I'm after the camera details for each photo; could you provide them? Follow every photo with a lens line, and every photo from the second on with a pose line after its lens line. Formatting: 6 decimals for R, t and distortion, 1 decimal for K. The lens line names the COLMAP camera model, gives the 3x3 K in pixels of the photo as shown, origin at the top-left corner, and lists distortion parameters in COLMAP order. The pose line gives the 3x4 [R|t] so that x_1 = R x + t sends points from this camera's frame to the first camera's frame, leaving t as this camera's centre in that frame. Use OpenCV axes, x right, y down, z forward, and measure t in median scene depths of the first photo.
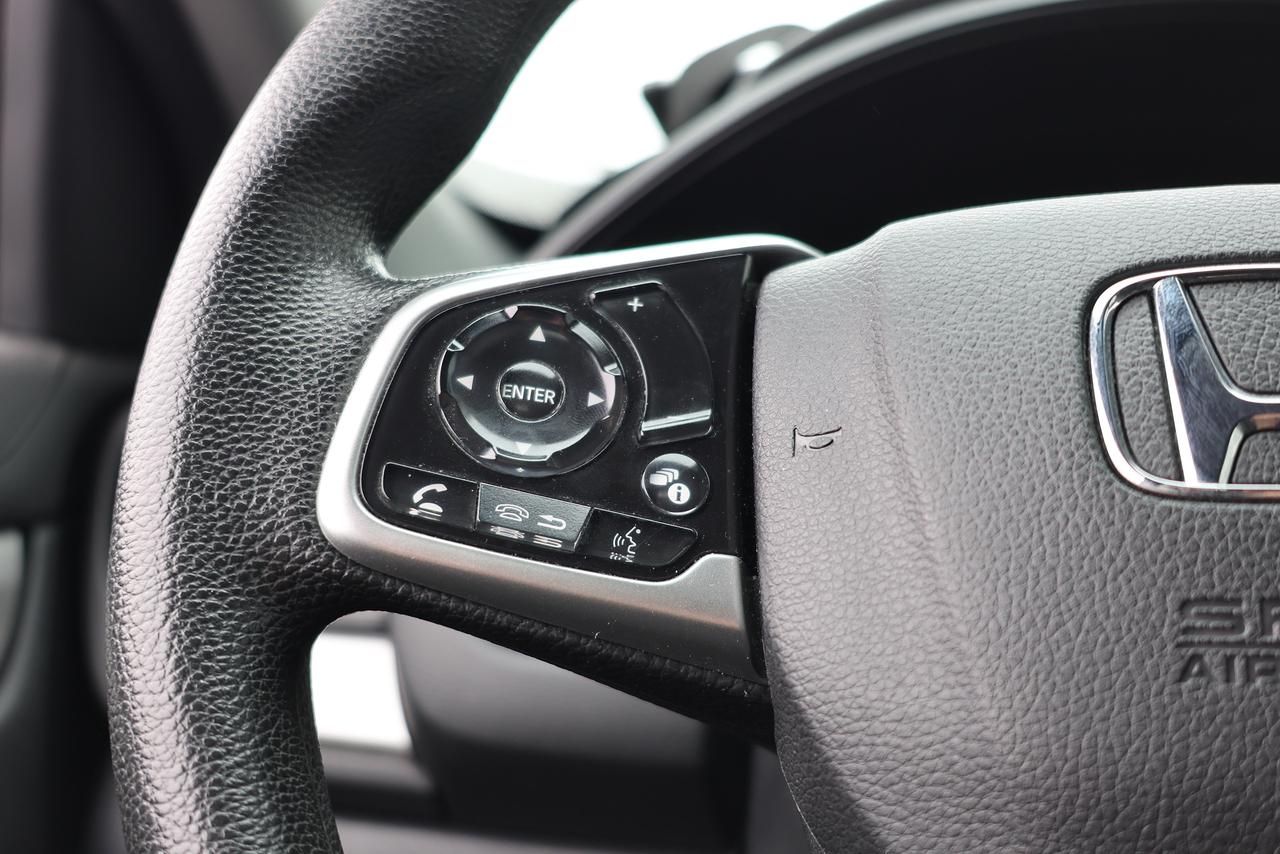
lens RADIAL K [[1553.0, 0, 645.8], [0, 1553.0, 427.0], [0, 0, 1]] dist [-0.020222, 0.000000]
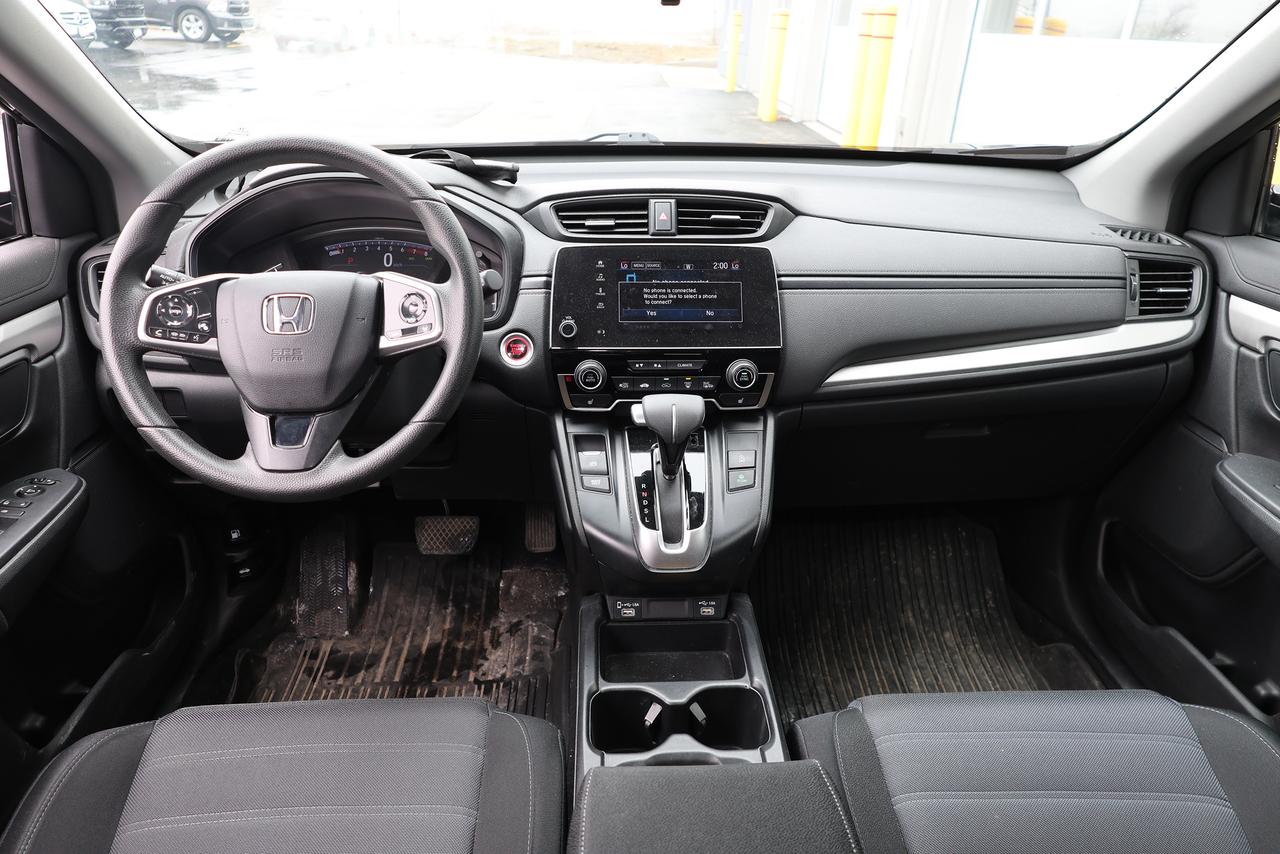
lens RADIAL K [[884.0, 0, 645.5], [0, 884.0, 426.1], [0, 0, 1]] dist [-0.020698, 0.018422]
pose [[0.966333, -0.082371, 0.243754, 0.806593], [-0.007302, 0.938208, 0.345995, -0.792946], [-0.257192, -0.336126, 0.906020, -2.644266]]
